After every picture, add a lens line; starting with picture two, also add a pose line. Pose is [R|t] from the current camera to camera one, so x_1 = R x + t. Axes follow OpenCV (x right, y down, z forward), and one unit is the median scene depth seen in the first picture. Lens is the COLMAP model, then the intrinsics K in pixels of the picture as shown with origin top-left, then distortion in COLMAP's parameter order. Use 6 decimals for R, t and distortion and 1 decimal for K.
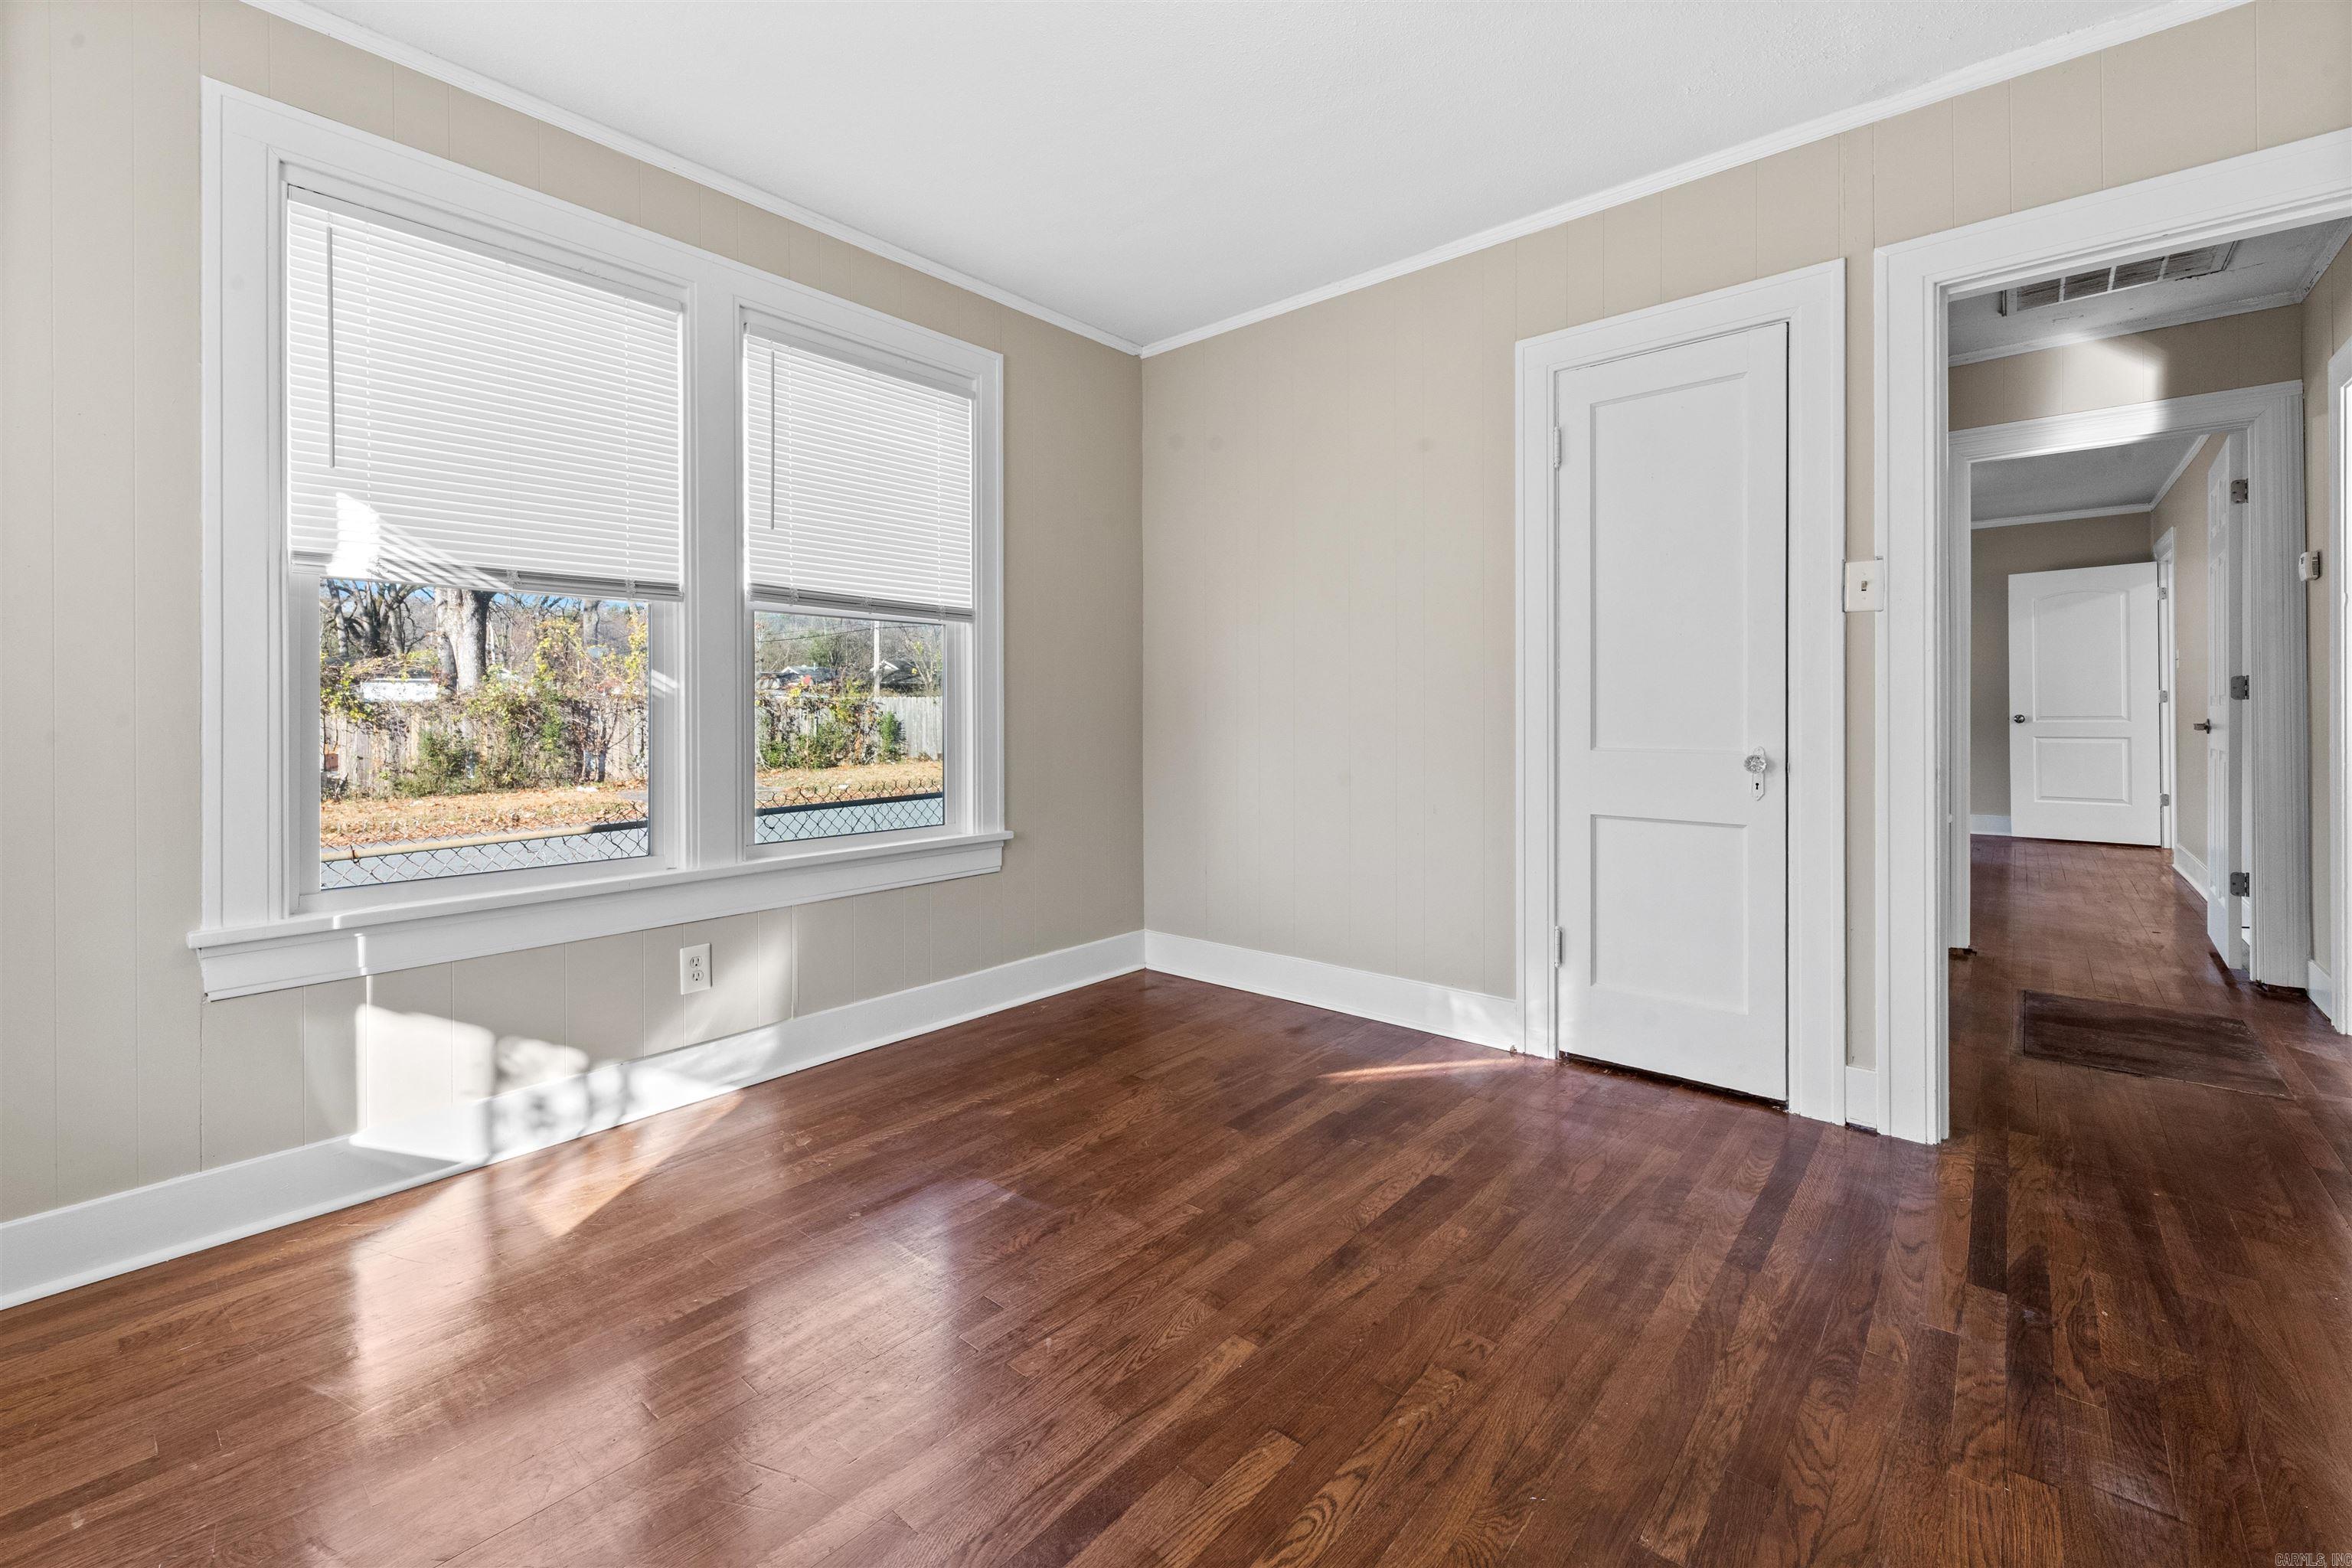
lens RADIAL K [[952.8, 0, 1170.3], [0, 952.8, 717.6], [0, 0, 1]] dist [0.000518, -0.000208]
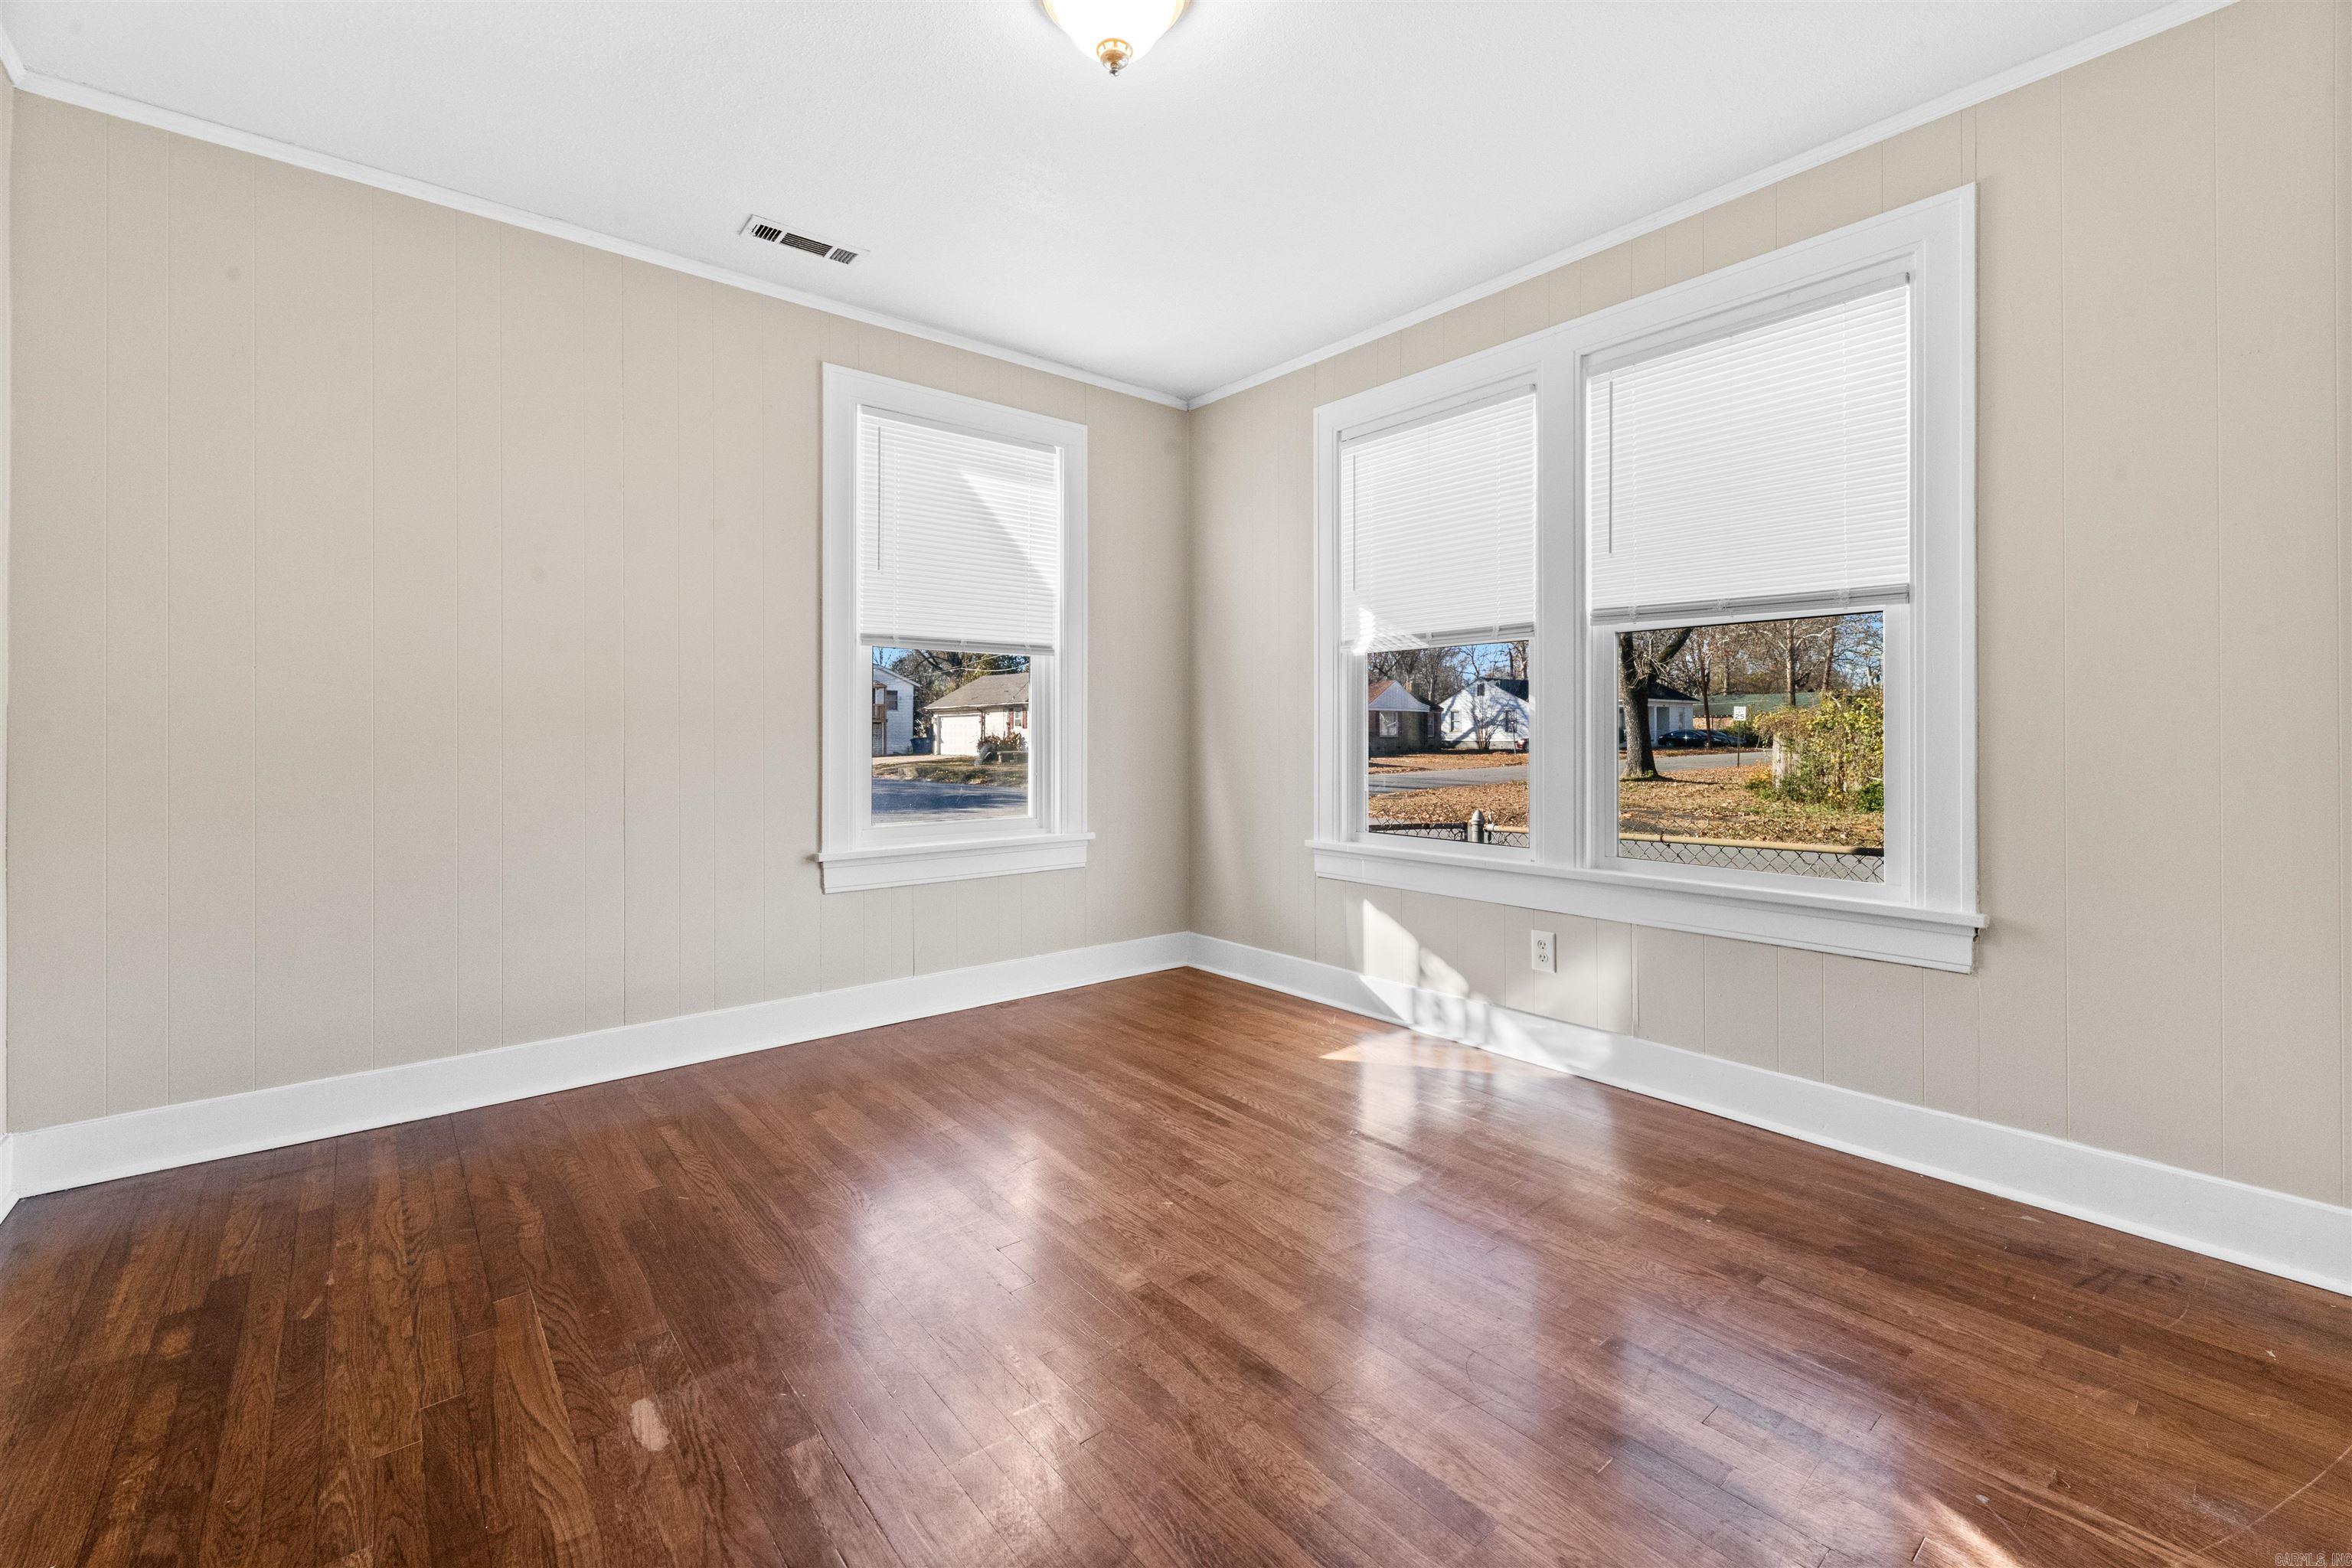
lens RADIAL K [[966.1, 0, 1177.6], [0, 966.1, 735.2], [0, 0, 1]] dist [0.001092, -0.001219]
pose [[-0.149698, 0.008636, -0.988694, 0.773469], [-0.004836, 0.999943, 0.009467, -0.009478], [0.988720, 0.006199, -0.149648, 0.777221]]
